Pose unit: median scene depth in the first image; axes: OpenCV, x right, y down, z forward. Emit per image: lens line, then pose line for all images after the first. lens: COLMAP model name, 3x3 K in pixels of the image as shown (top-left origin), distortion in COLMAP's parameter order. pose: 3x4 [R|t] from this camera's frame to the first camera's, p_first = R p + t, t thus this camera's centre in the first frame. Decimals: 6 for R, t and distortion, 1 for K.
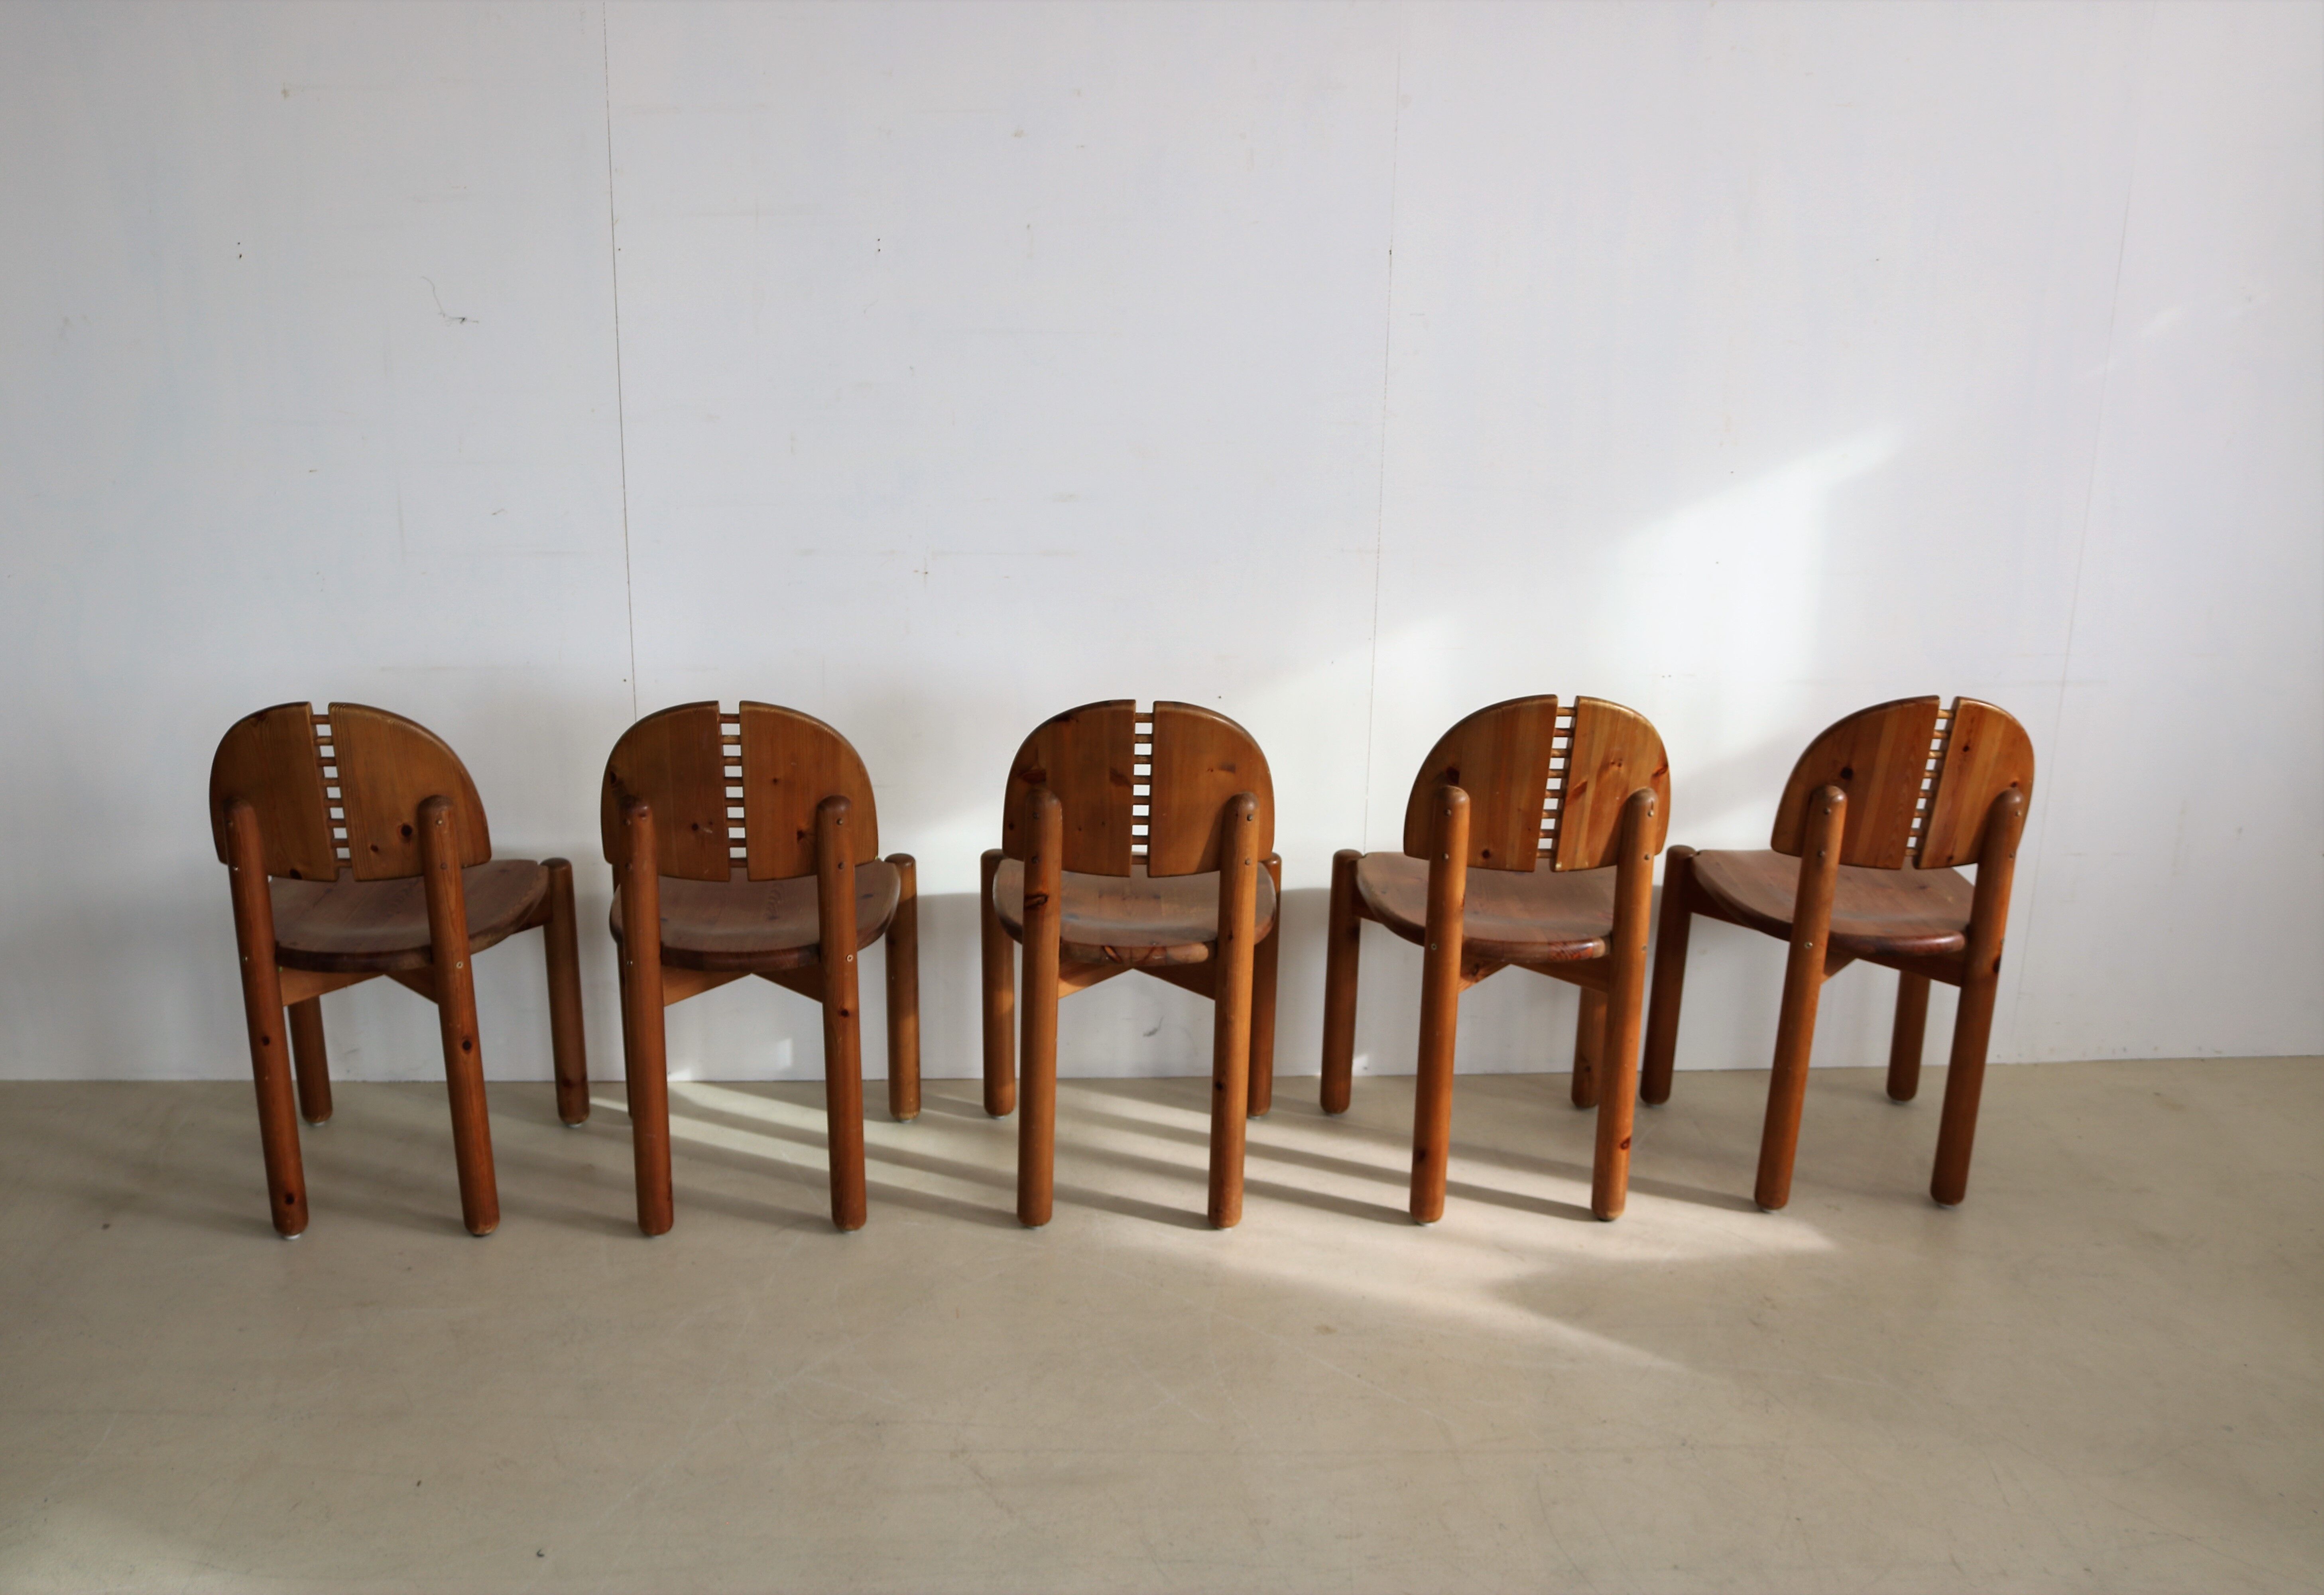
lens RADIAL K [[2127.2, 0, 1137.3], [0, 2127.2, 817.9], [0, 0, 1]] dist [-0.097249, 0.000000]
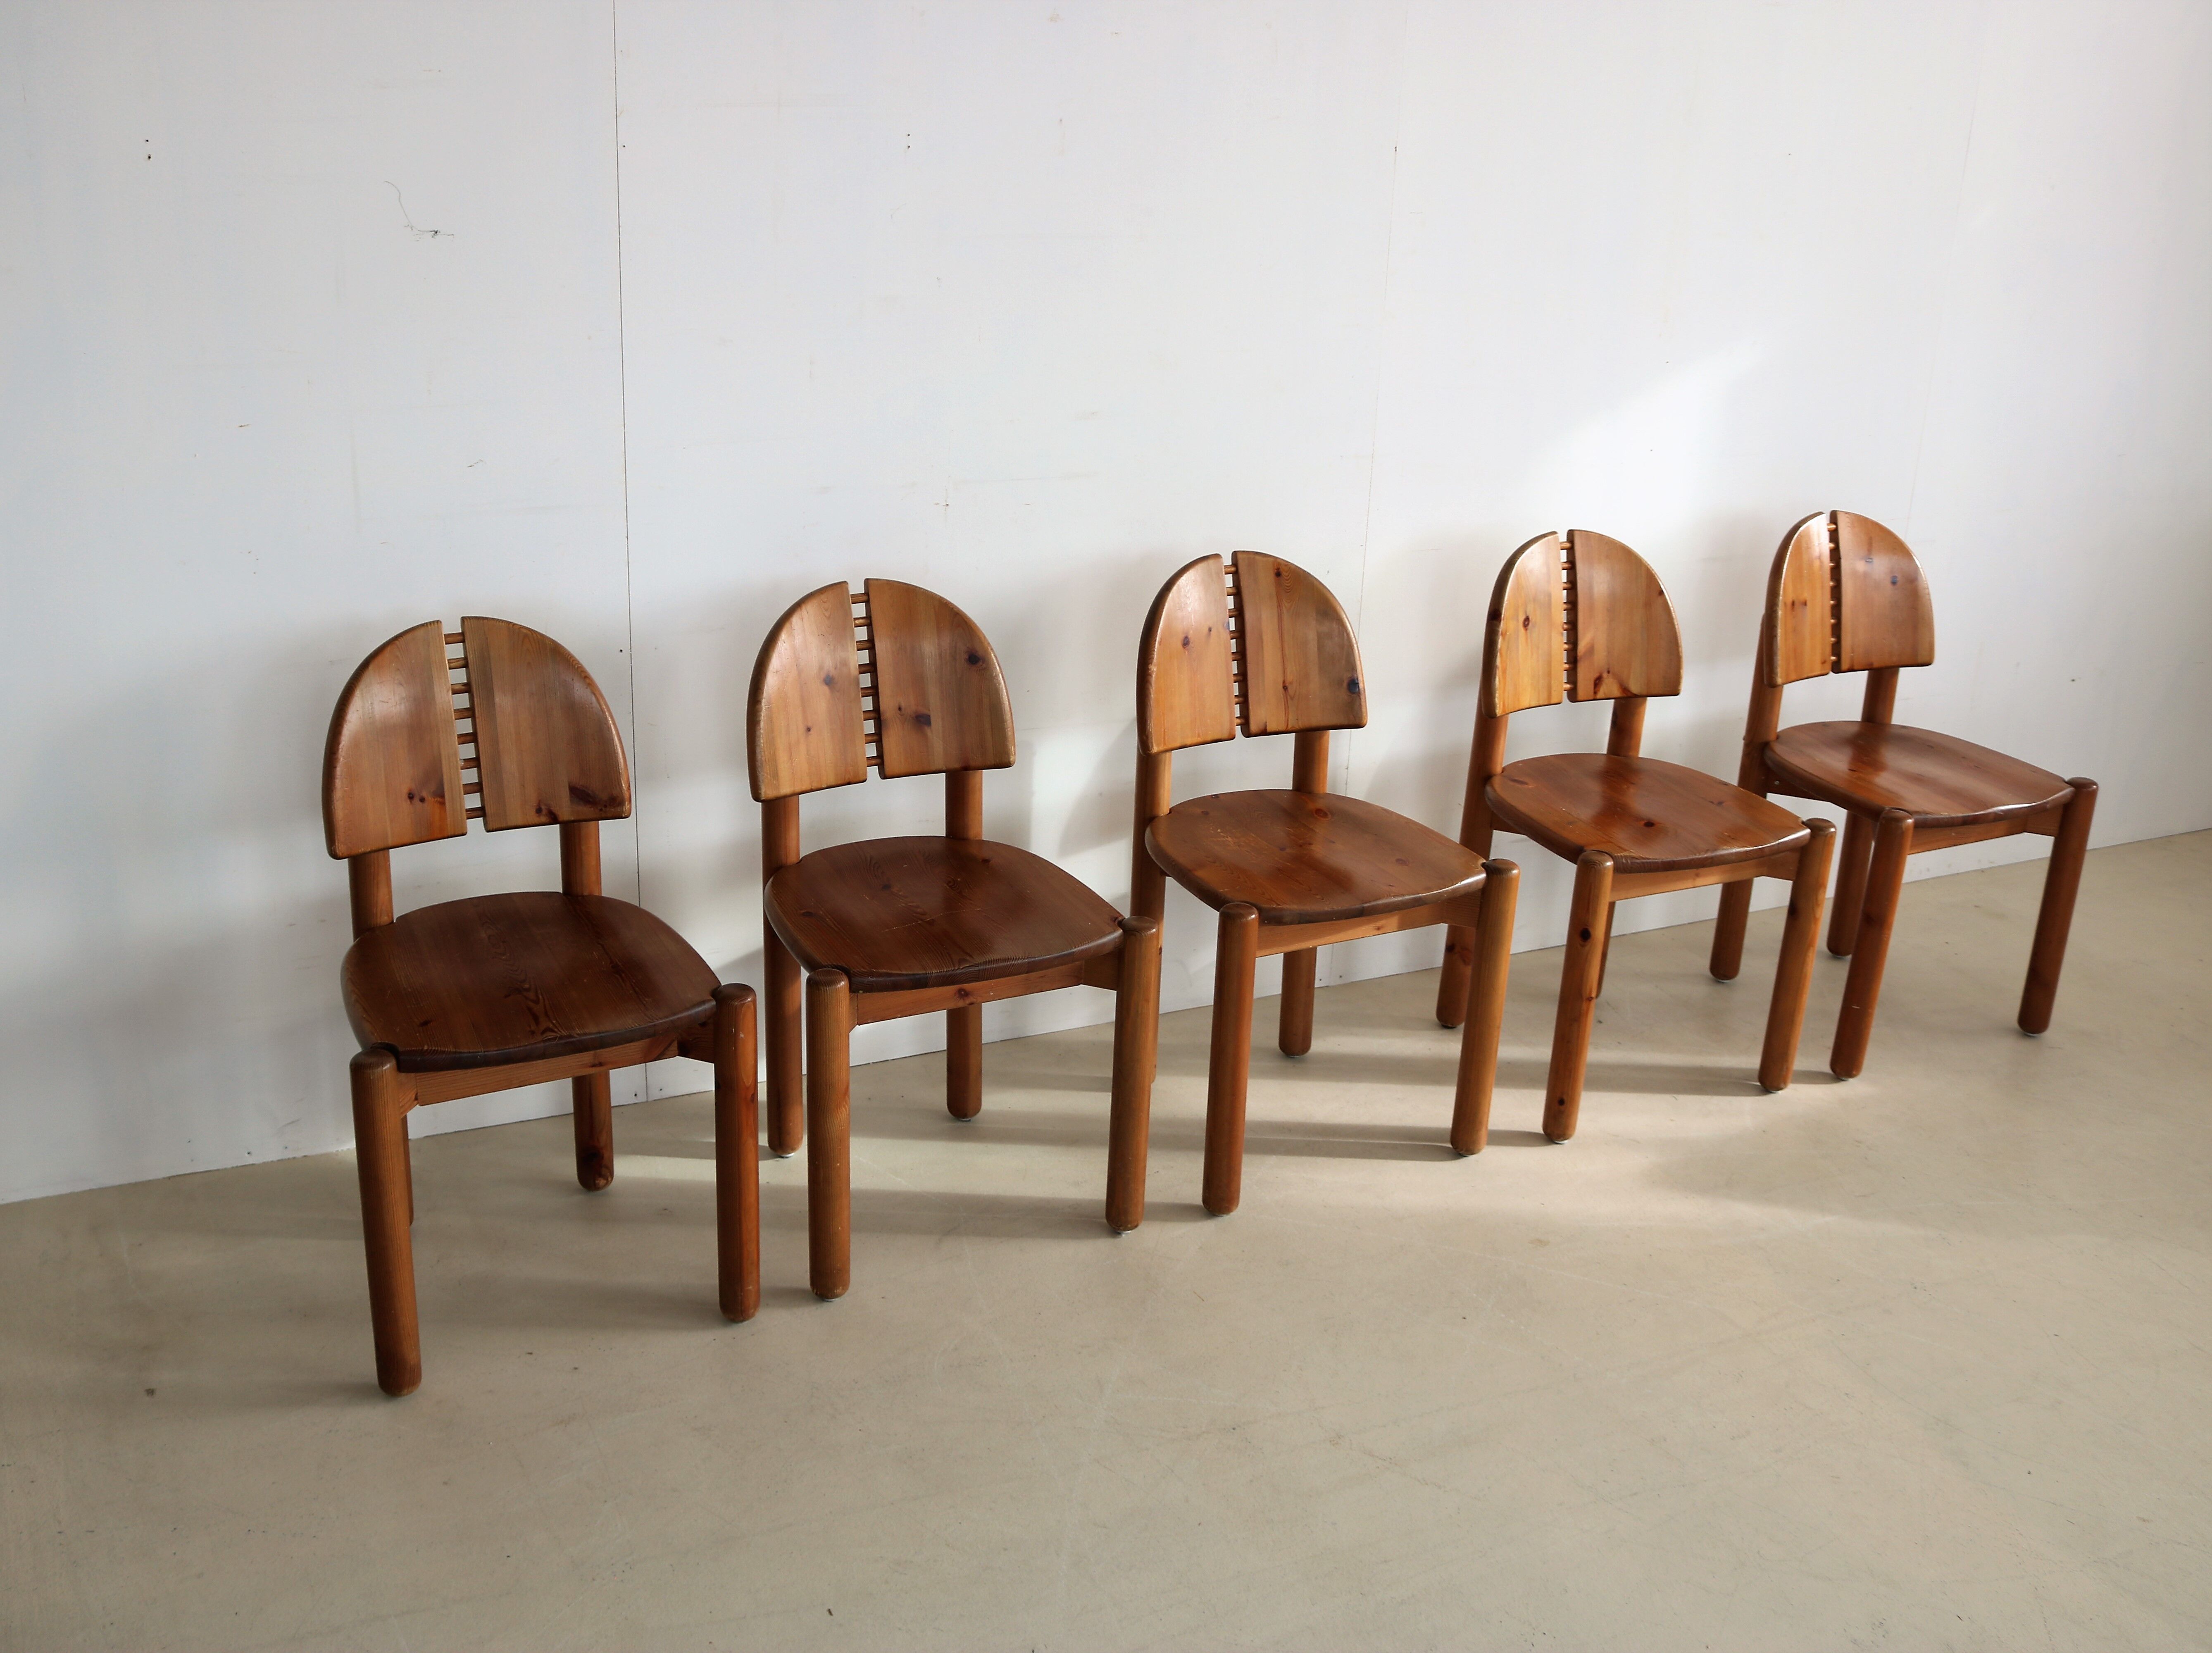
lens RADIAL K [[2169.2, 0, 1098.6], [0, 2169.2, 836.2], [0, 0, 1]] dist [-0.112146, 0.000000]
pose [[0.932576, -0.111179, 0.343427, -0.435193], [0.090528, 0.993017, 0.075645, -0.045958], [-0.349439, -0.039455, 0.936128, 0.127588]]
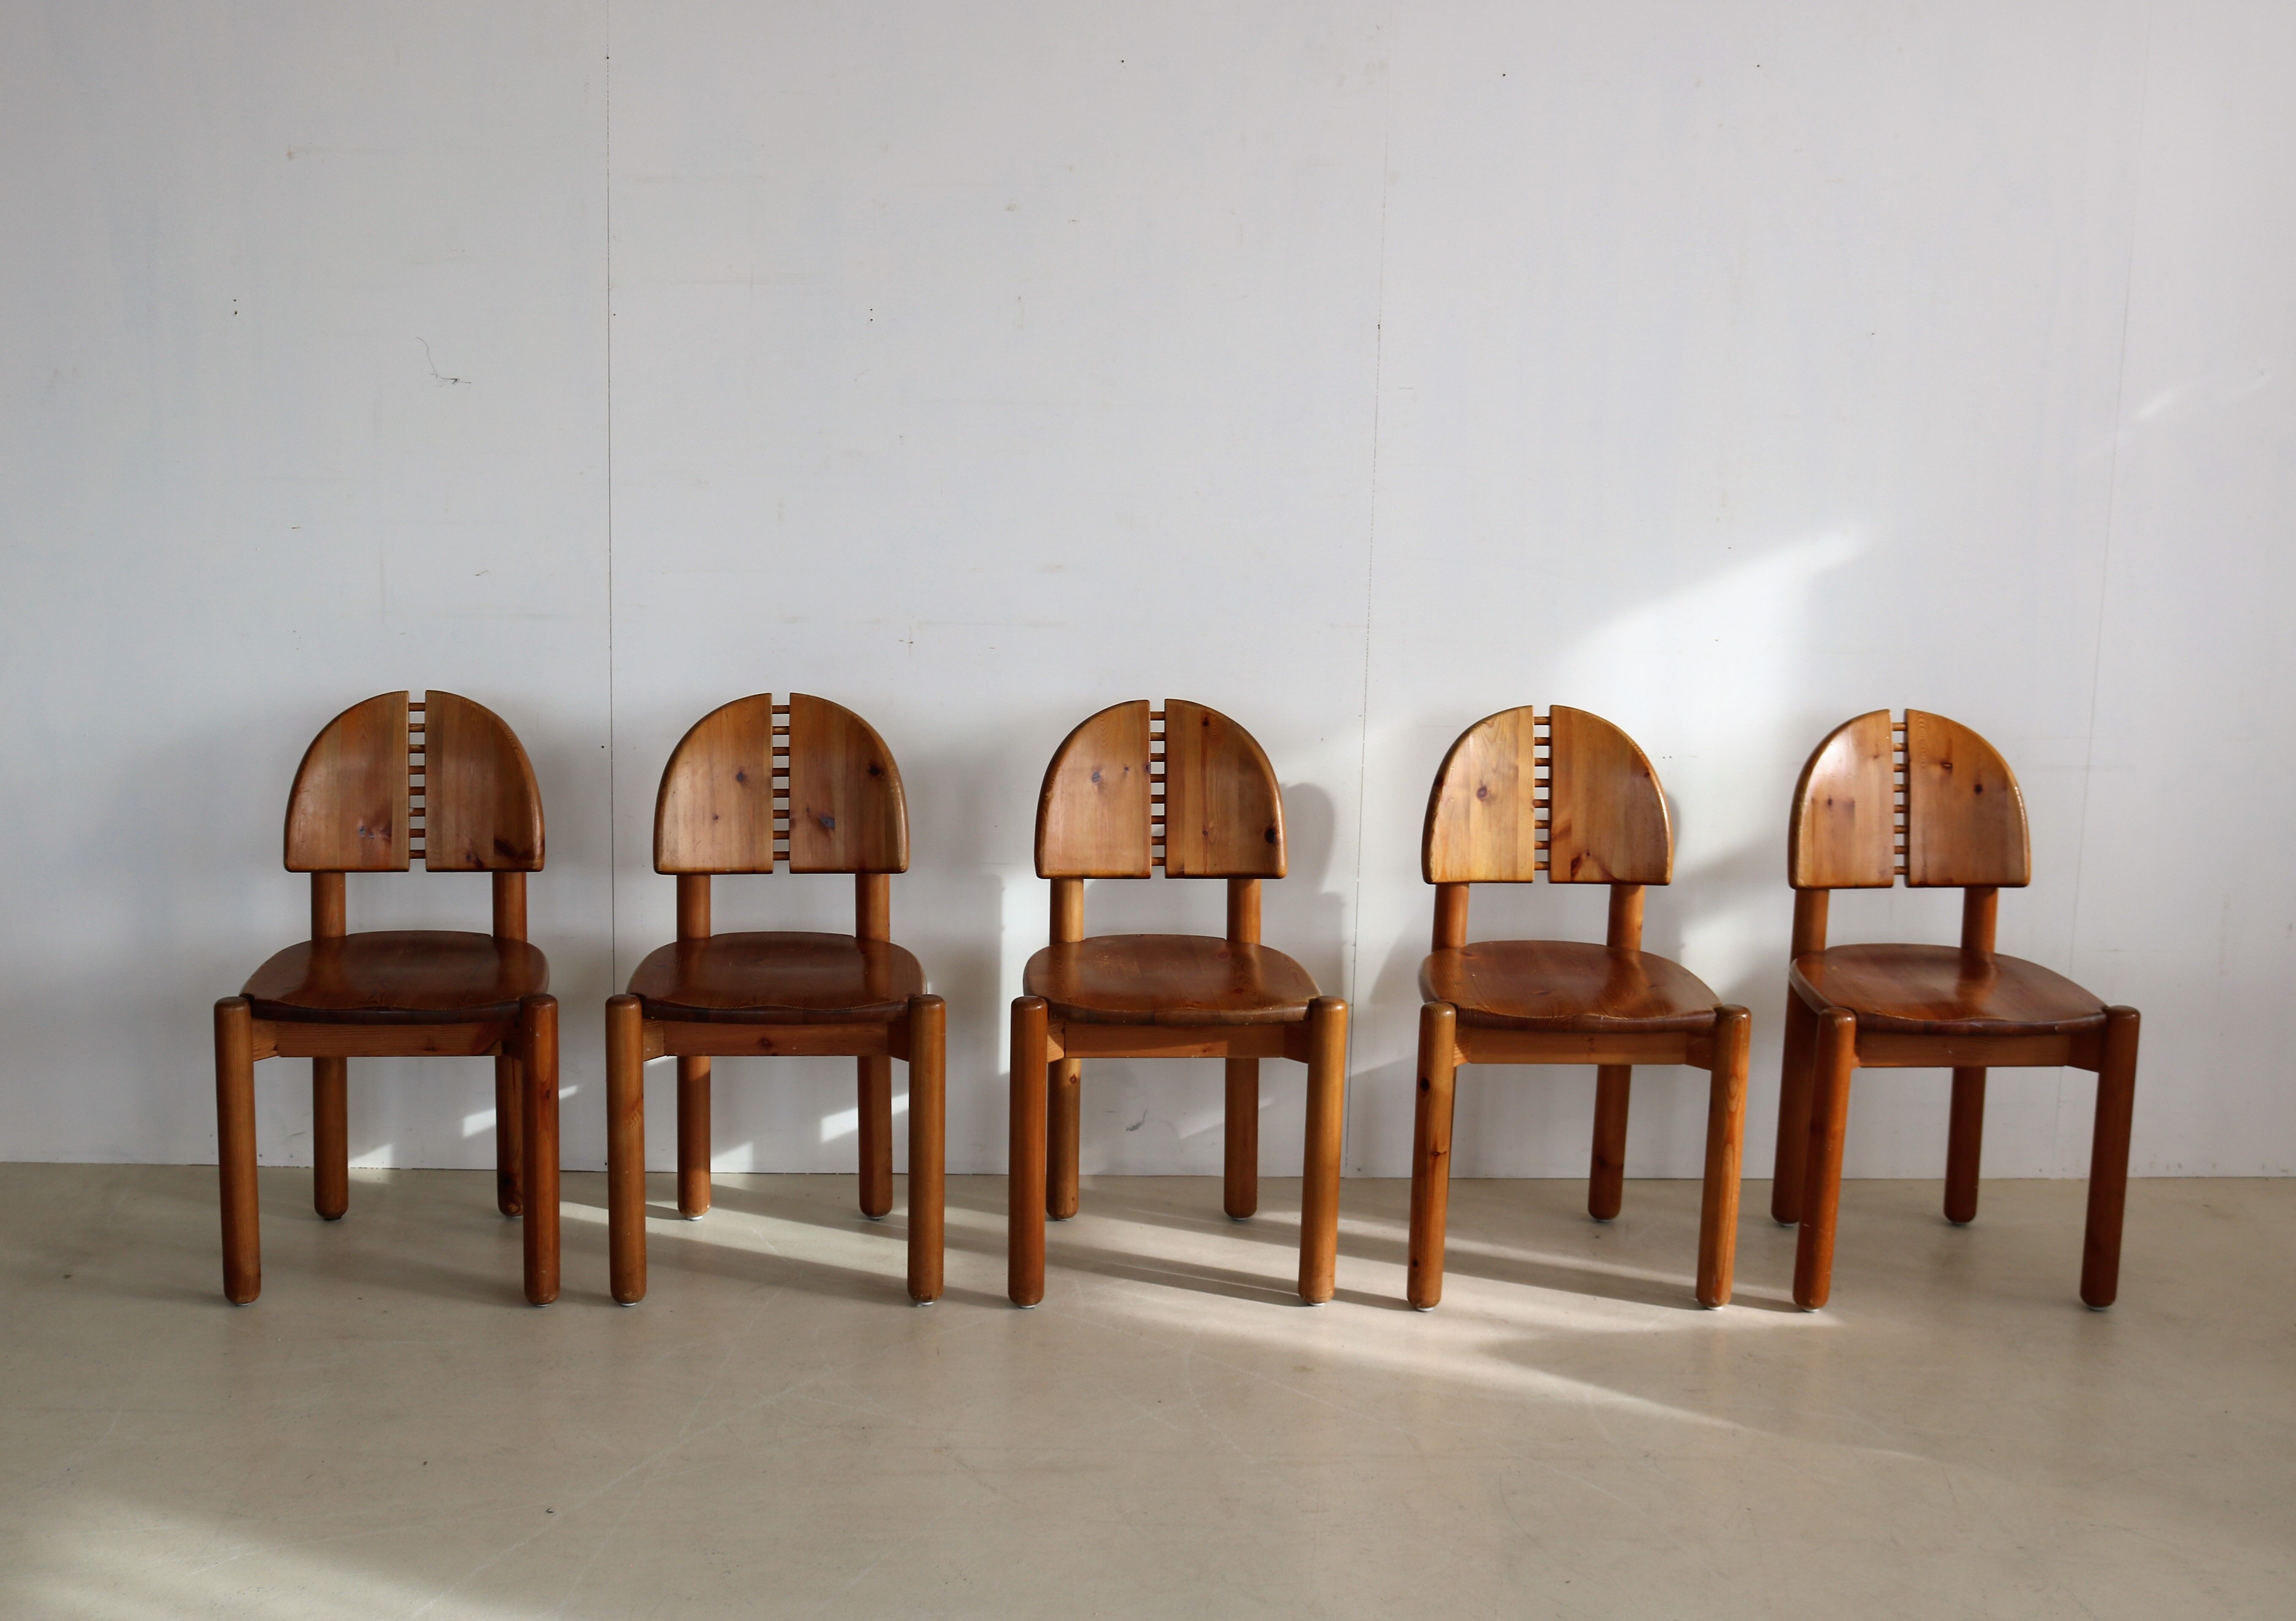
lens RADIAL K [[2989.1, 0, 1130.7], [0, 2989.1, 808.2], [0, 0, 1]] dist [-0.078133, 0.000000]
pose [[0.999960, 0.008936, -0.000698, 0.005382], [-0.008959, 0.994194, -0.107229, 0.128975], [-0.000264, 0.107231, 0.994234, -0.440185]]
